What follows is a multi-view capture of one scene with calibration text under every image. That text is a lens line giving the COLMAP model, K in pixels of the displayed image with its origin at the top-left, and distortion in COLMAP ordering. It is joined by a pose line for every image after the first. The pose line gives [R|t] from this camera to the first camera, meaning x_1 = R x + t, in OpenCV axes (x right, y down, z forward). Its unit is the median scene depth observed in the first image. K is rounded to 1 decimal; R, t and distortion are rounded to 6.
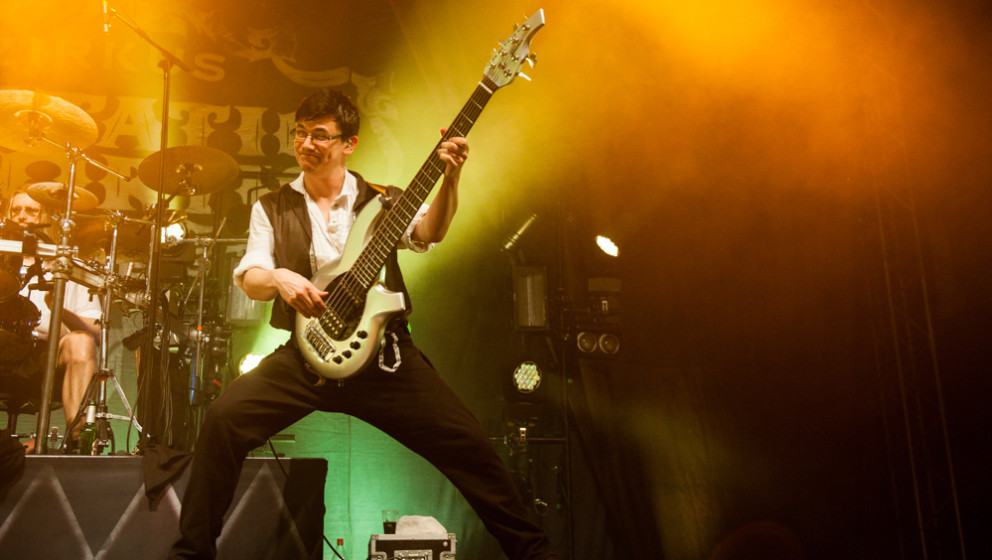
lens RADIAL K [[1073.5, 0, 496.0], [0, 1073.5, 280.0], [0, 0, 1]] dist [0.060008, 0.015944]
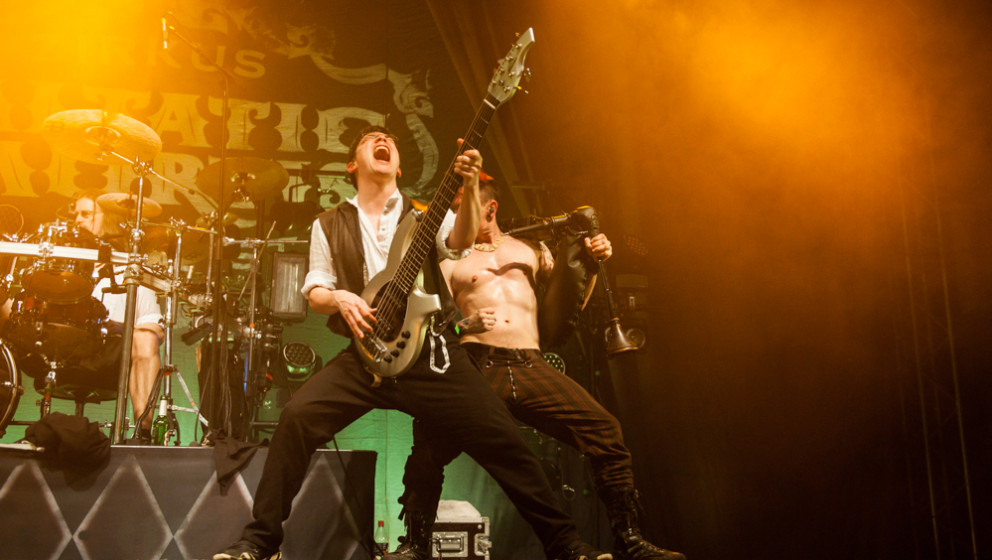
lens RADIAL K [[1114.6, 0, 520.2], [0, 1114.6, 300.1], [0, 0, 1]] dist [0.072648, 0.009211]
pose [[0.999959, 0.008374, -0.003537, -0.004784], [-0.008220, 0.999101, 0.041590, -0.031742], [0.003882, -0.041559, 0.999129, -0.120949]]
